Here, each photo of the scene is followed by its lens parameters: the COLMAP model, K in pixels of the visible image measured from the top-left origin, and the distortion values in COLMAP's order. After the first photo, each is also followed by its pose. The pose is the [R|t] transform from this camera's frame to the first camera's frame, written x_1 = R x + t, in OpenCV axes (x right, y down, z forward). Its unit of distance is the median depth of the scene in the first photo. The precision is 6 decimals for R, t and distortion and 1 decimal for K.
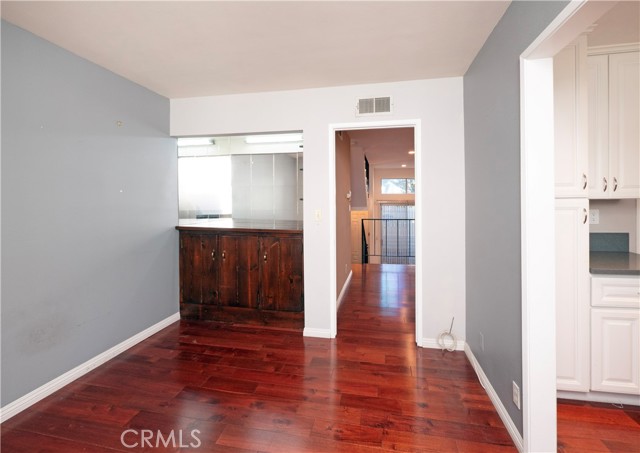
lens RADIAL K [[282.6, 0, 302.0], [0, 282.6, 189.9], [0, 0, 1]] dist [0.000241, 0.000366]
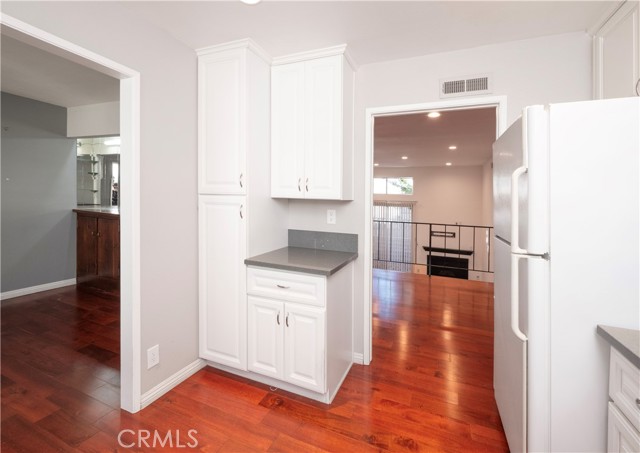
lens RADIAL K [[301.1, 0, 319.4], [0, 301.1, 188.6], [0, 0, 1]] dist [0.000181, 0.000266]
pose [[0.972268, 0.034120, -0.231369, 0.945581], [-0.033165, 0.999418, 0.008014, -0.010242], [0.231508, -0.000119, 0.972833, -0.047430]]
